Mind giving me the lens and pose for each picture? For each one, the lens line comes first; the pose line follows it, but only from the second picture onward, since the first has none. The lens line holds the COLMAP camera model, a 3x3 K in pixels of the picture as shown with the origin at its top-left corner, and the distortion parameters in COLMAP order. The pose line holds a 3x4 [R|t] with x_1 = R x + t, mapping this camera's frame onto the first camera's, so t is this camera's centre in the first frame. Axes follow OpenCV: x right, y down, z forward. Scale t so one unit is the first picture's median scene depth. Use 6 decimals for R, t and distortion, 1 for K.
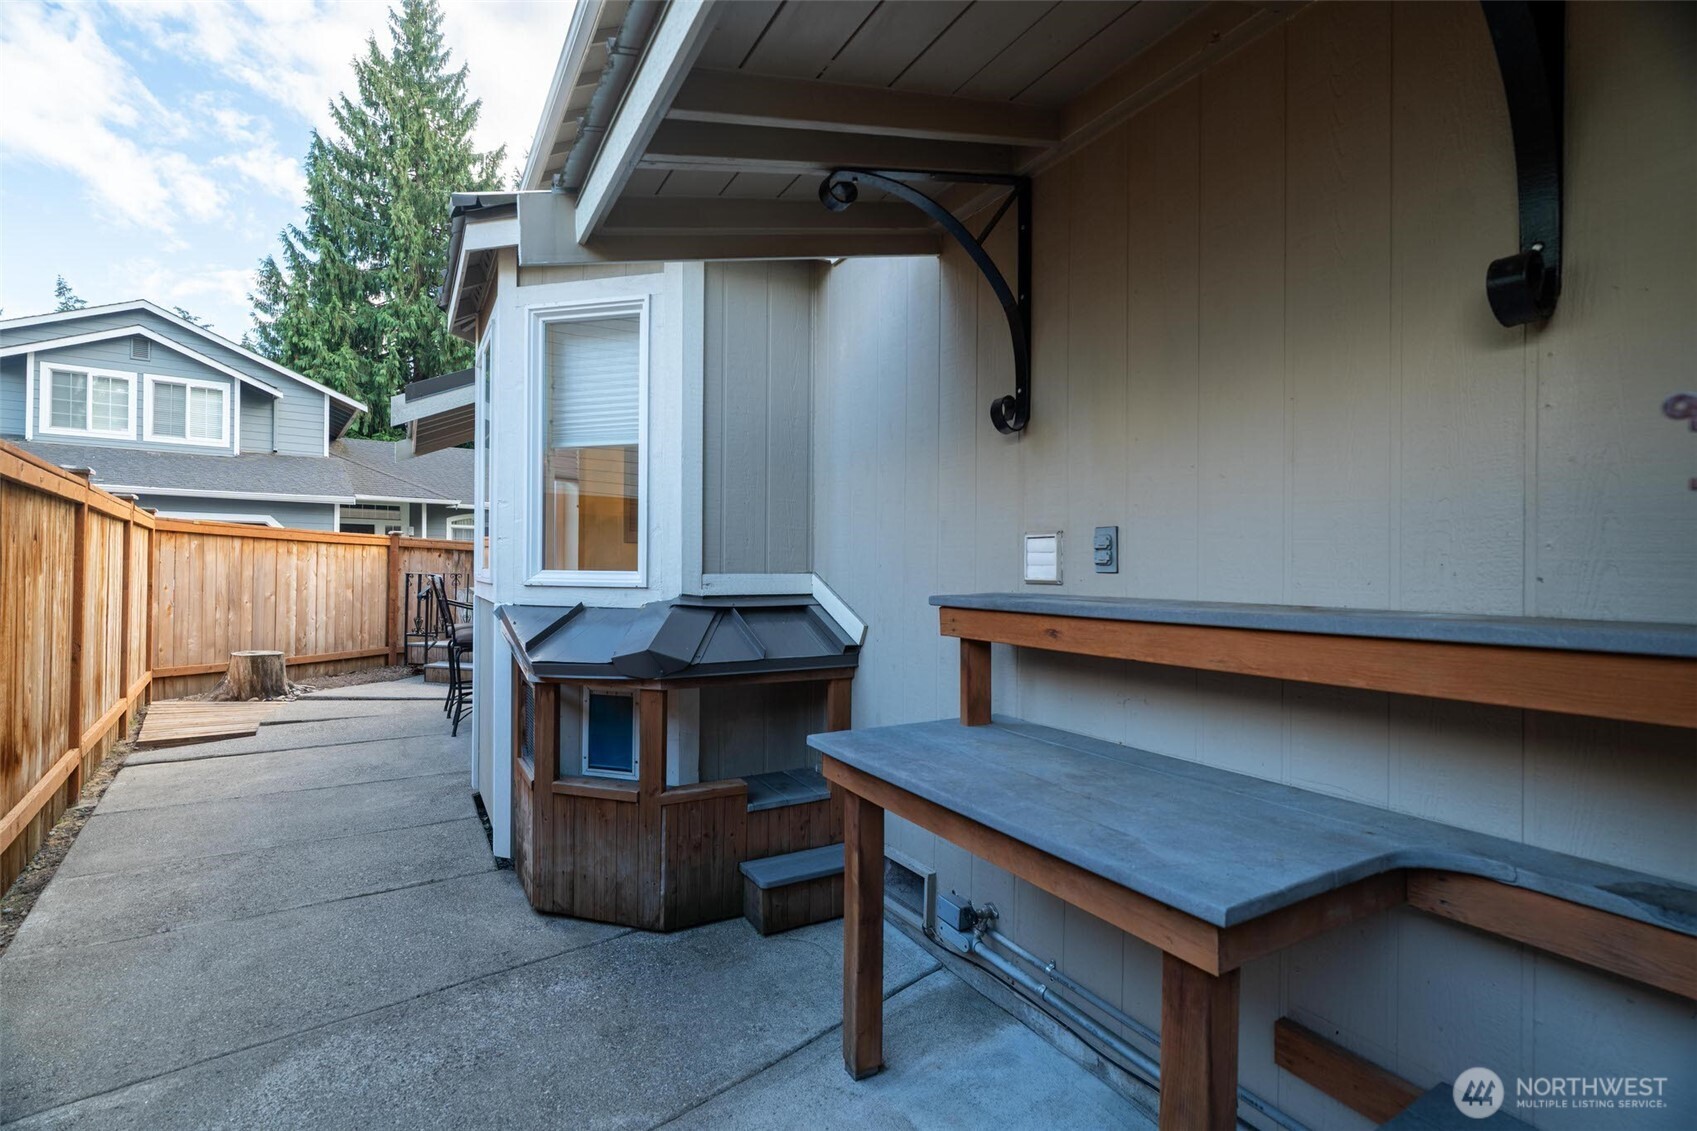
lens RADIAL K [[767.5, 0, 848.5], [0, 767.5, 565.5], [0, 0, 1]] dist [-0.001836, -0.000640]
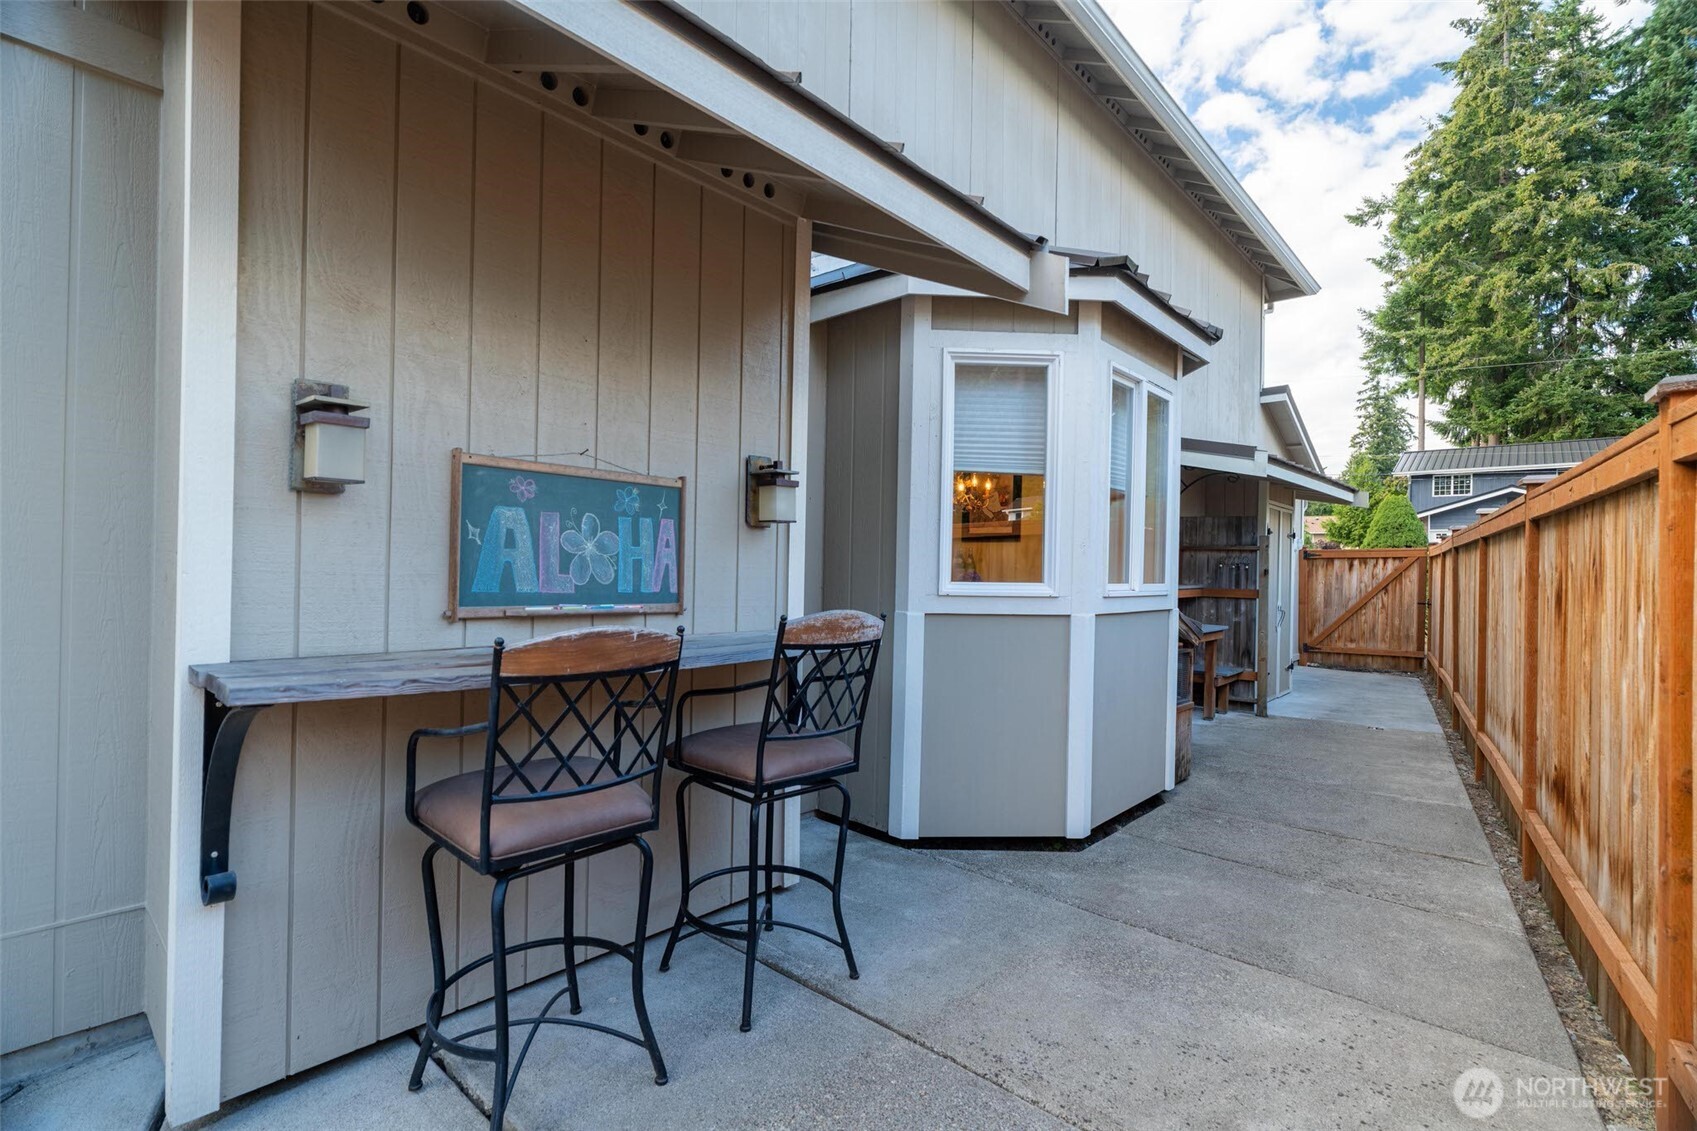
lens RADIAL K [[763.9, 0, 848.5], [0, 763.9, 565.5], [0, 0, 1]] dist [-0.002443, -0.000057]
pose [[-0.295717, -0.010981, 0.955212, -1.592909], [-0.026290, 0.999649, 0.003353, -0.018690], [-0.954914, -0.024121, -0.295902, 1.963264]]
